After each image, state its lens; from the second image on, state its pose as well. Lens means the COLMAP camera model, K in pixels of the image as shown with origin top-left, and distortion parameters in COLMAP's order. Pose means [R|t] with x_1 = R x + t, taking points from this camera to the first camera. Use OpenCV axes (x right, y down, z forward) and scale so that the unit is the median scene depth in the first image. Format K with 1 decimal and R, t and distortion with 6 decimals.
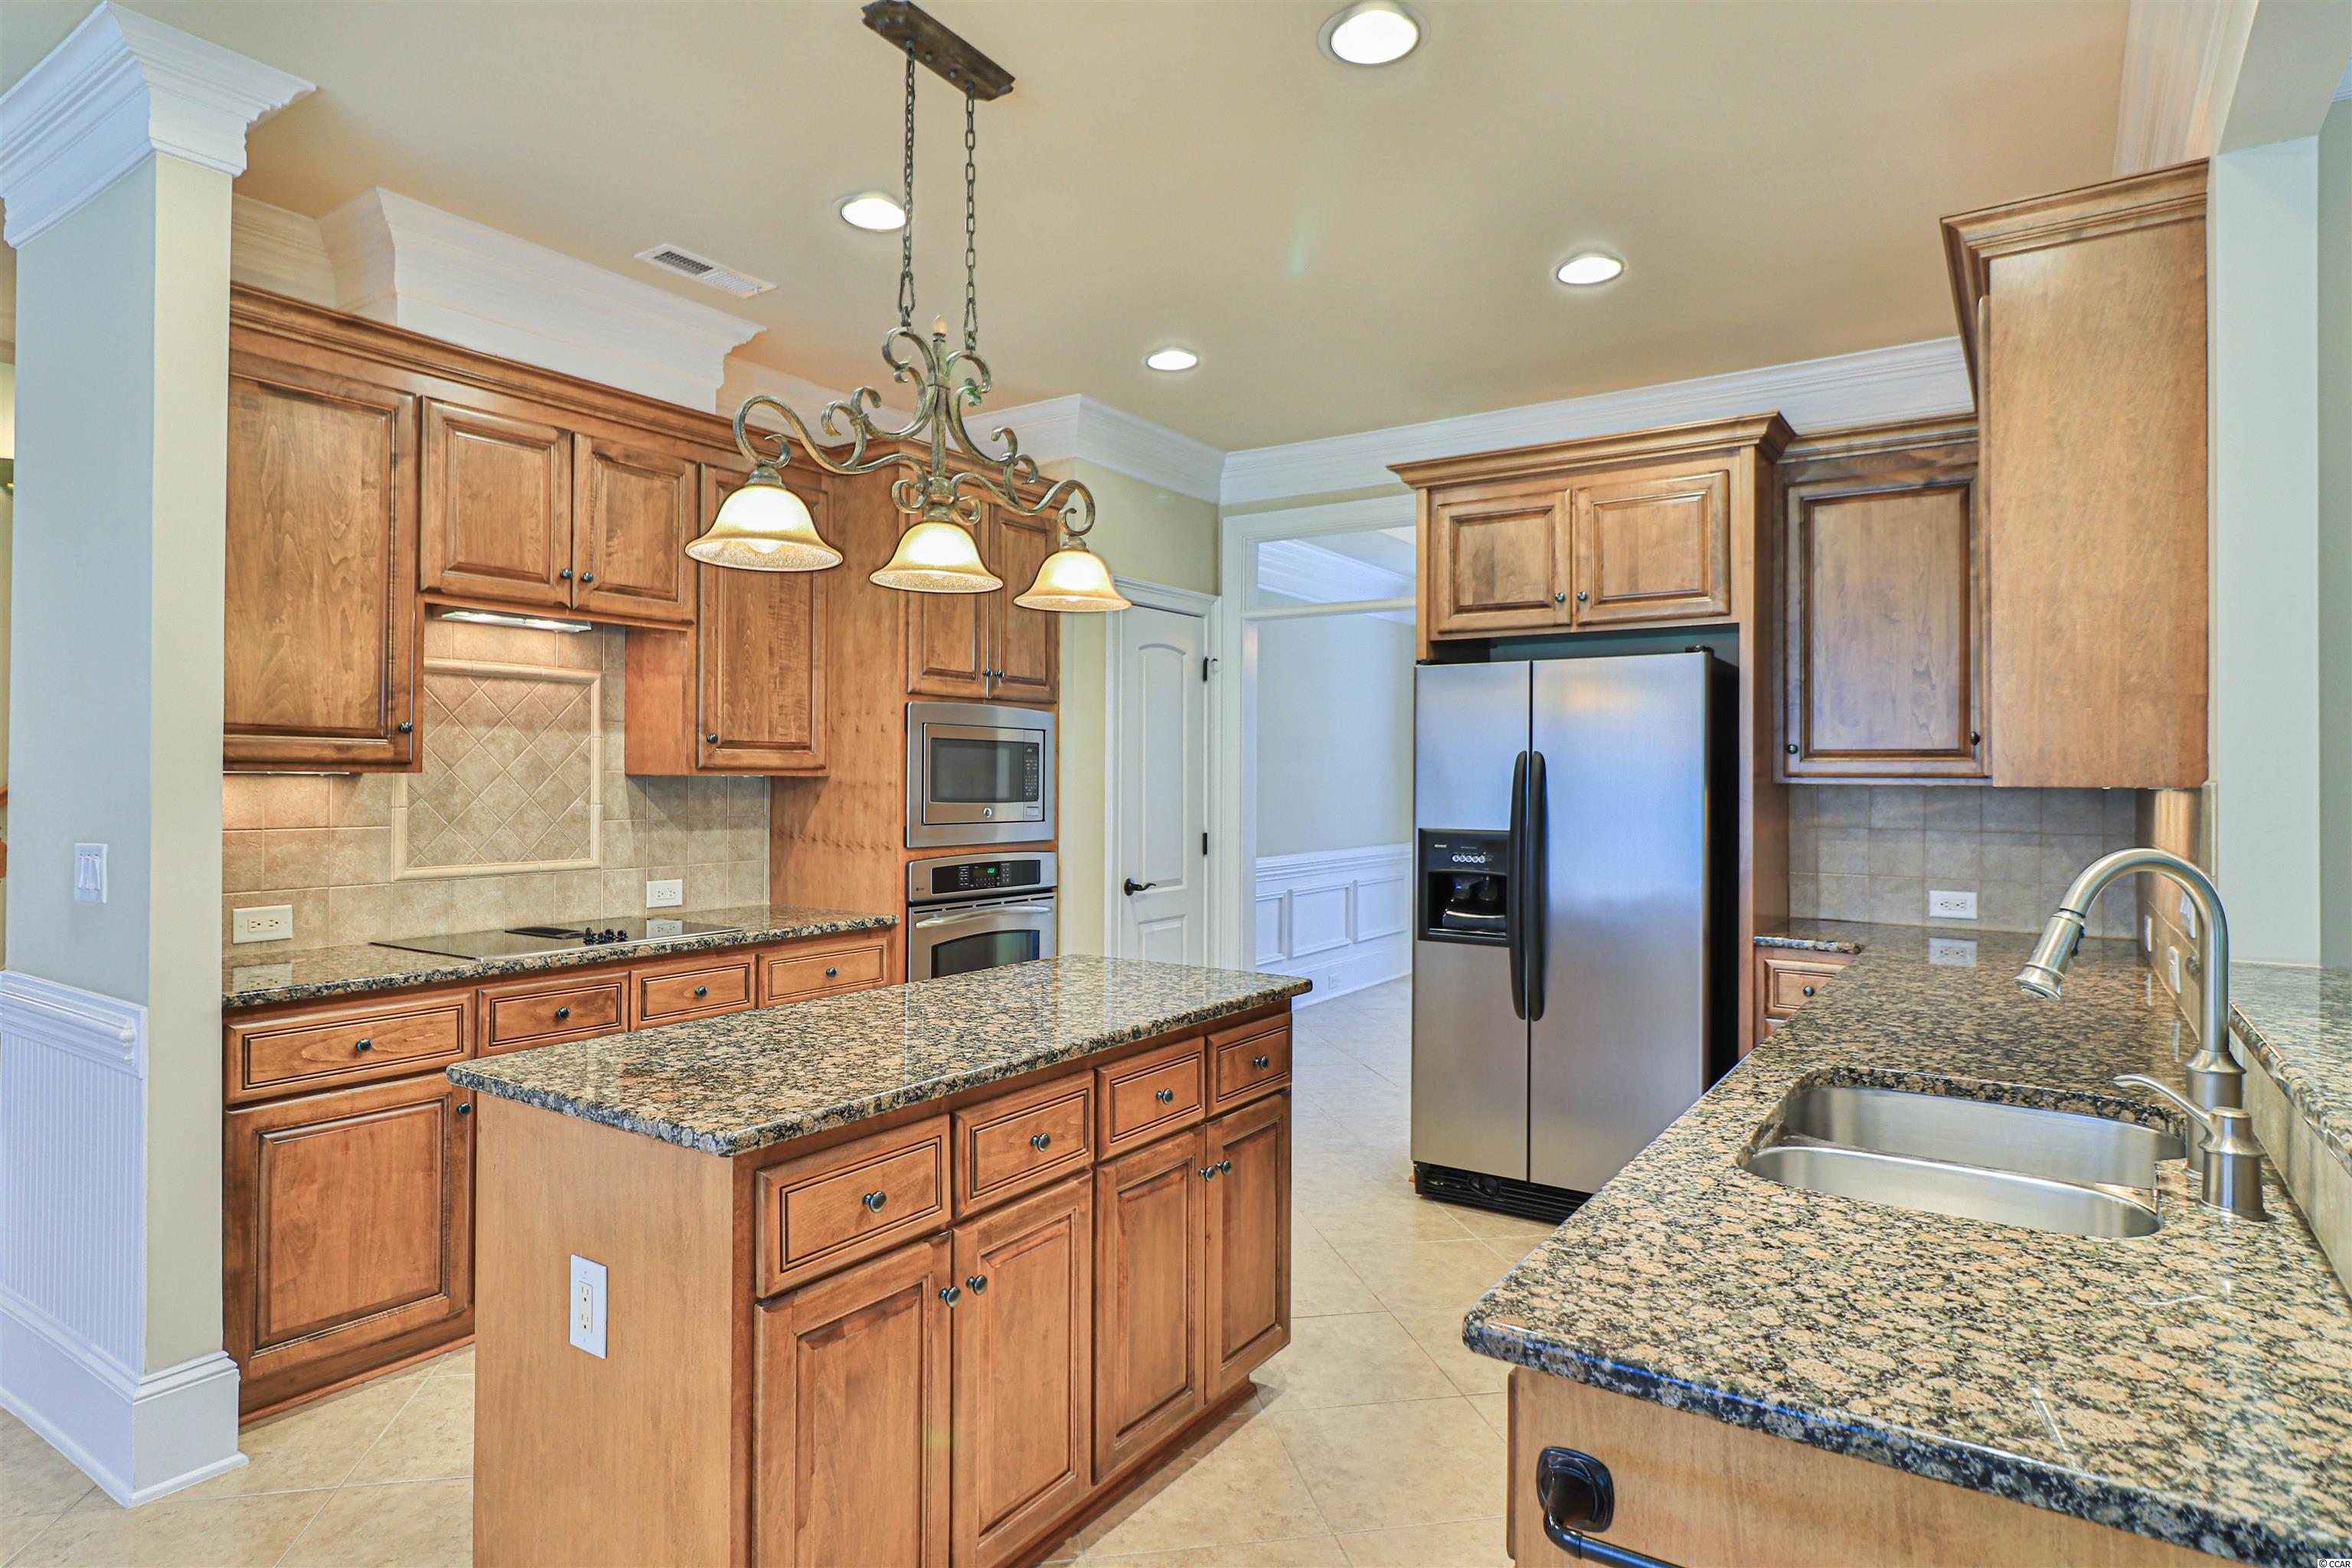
lens RADIAL K [[1291.4, 0, 1168.2], [0, 1291.4, 763.6], [0, 0, 1]] dist [-0.000829, -0.000691]
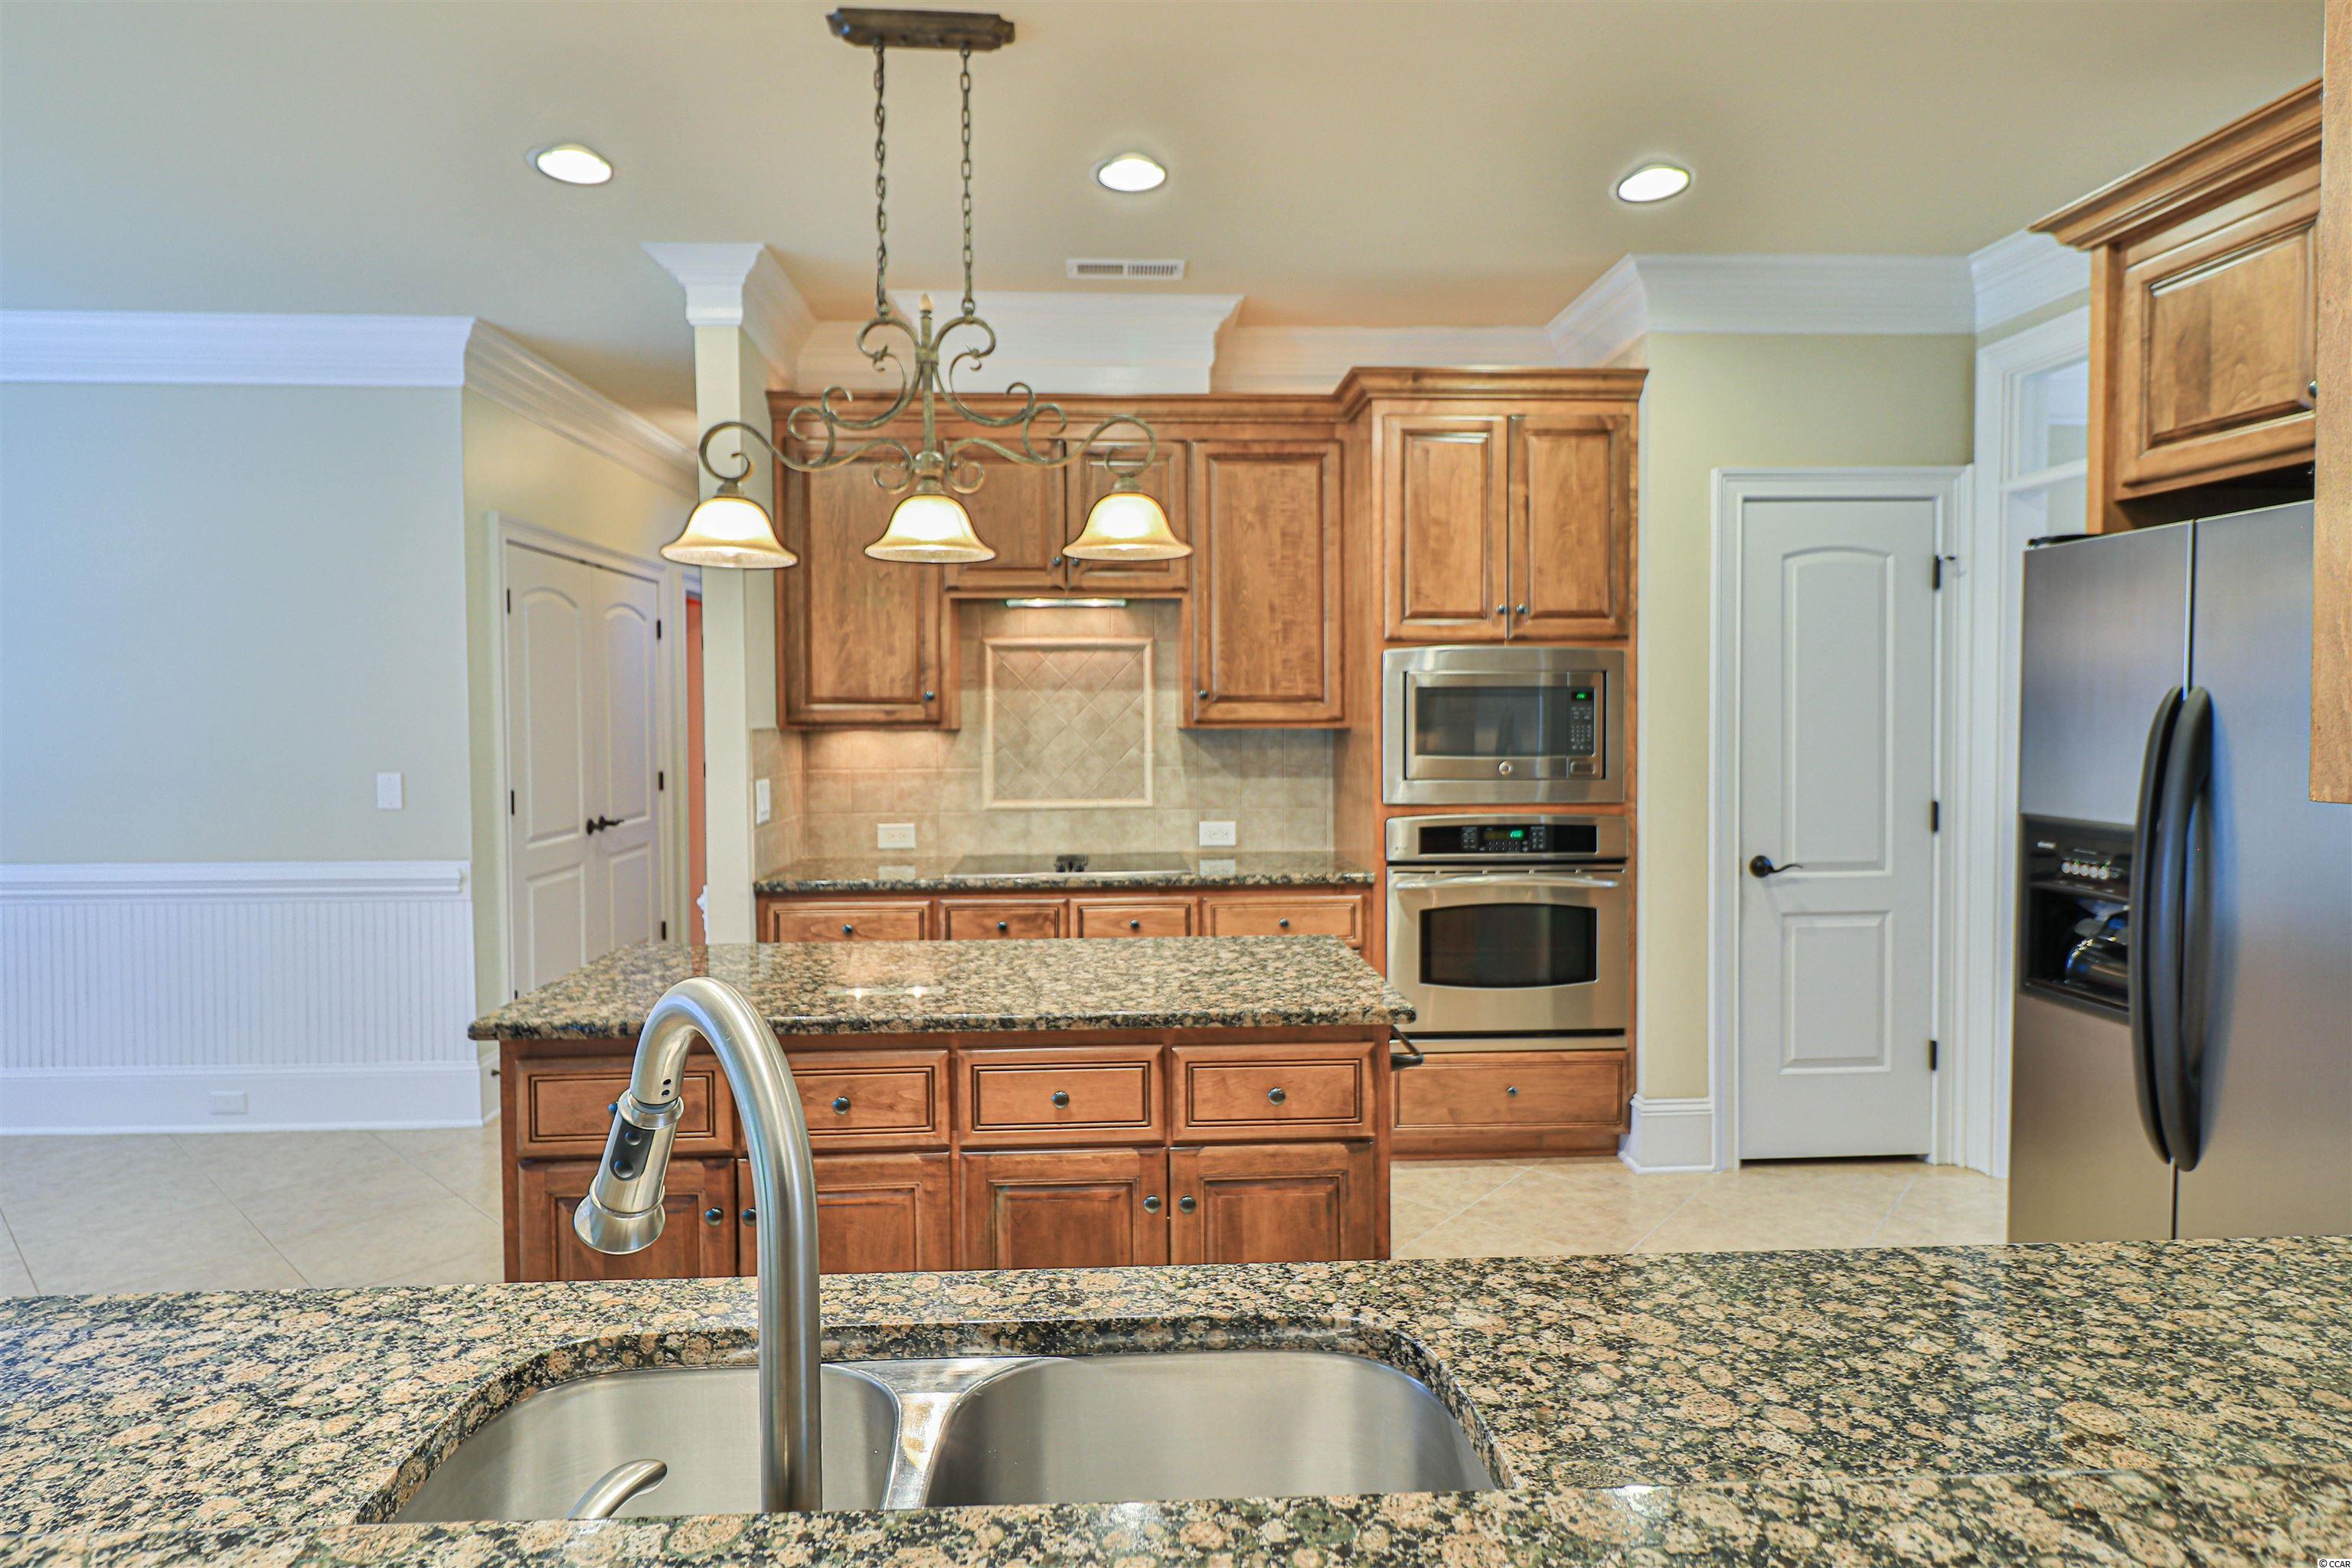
lens RADIAL K [[1244.6, 0, 1147.7], [0, 1244.6, 746.3], [0, 0, 1]] dist [0.002511, 0.000246]
pose [[0.598228, 0.013450, -0.801213, 0.522425], [0.018727, 0.999351, 0.030759, -0.010303], [0.801107, -0.033405, 0.597588, 0.386137]]
